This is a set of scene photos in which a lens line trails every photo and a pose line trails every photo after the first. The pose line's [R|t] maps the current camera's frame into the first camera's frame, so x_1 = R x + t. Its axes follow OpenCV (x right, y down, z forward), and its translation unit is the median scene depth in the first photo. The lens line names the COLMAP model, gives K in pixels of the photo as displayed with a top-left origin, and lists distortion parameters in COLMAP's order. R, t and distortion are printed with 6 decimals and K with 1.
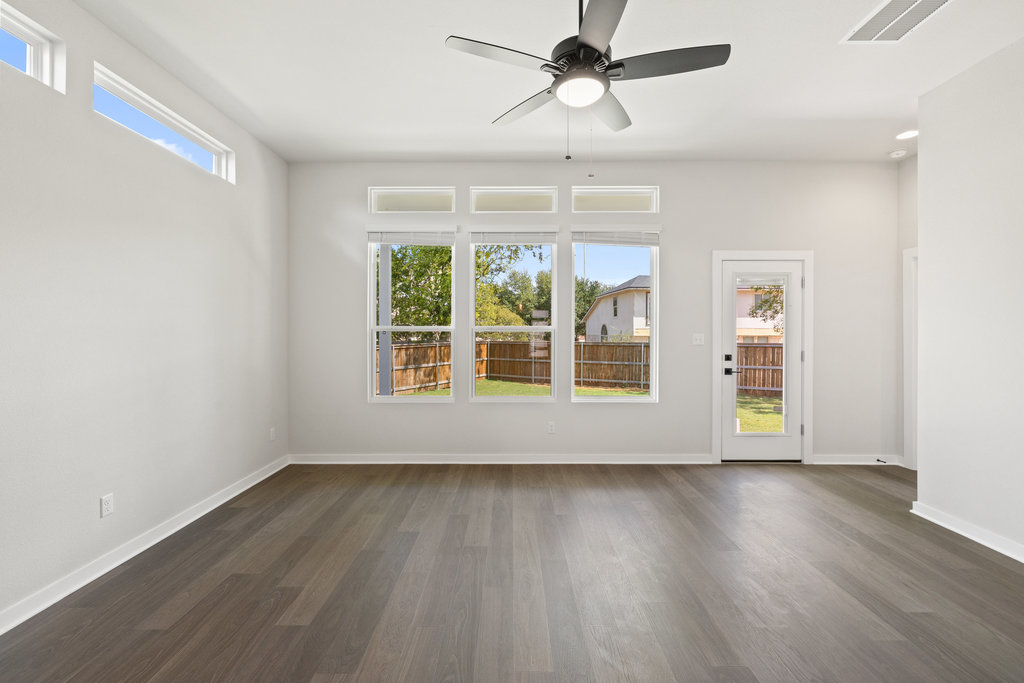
lens RADIAL K [[429.9, 0, 512.0], [0, 429.9, 341.5], [0, 0, 1]] dist [0.000994, 0.000083]
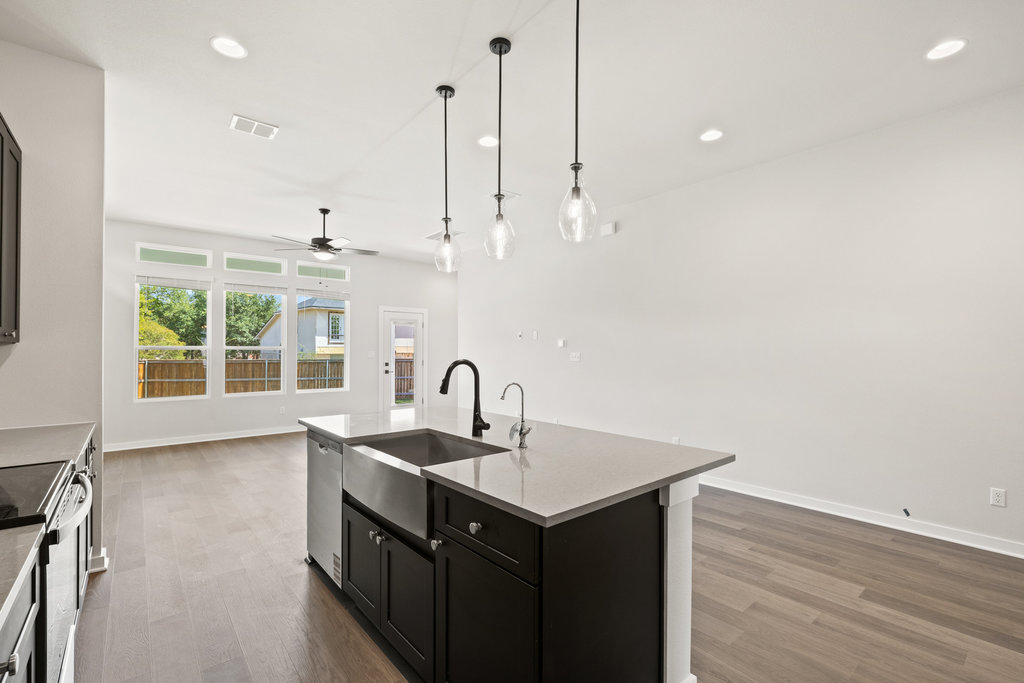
lens RADIAL K [[459.6, 0, 512.0], [0, 459.6, 341.5], [0, 0, 1]] dist [-0.027946, -0.000031]
pose [[0.768054, 0.013153, 0.640251, -0.084715], [0.012737, 0.999278, -0.035808, 0.004196], [-0.640259, 0.035657, 0.767331, -0.210092]]
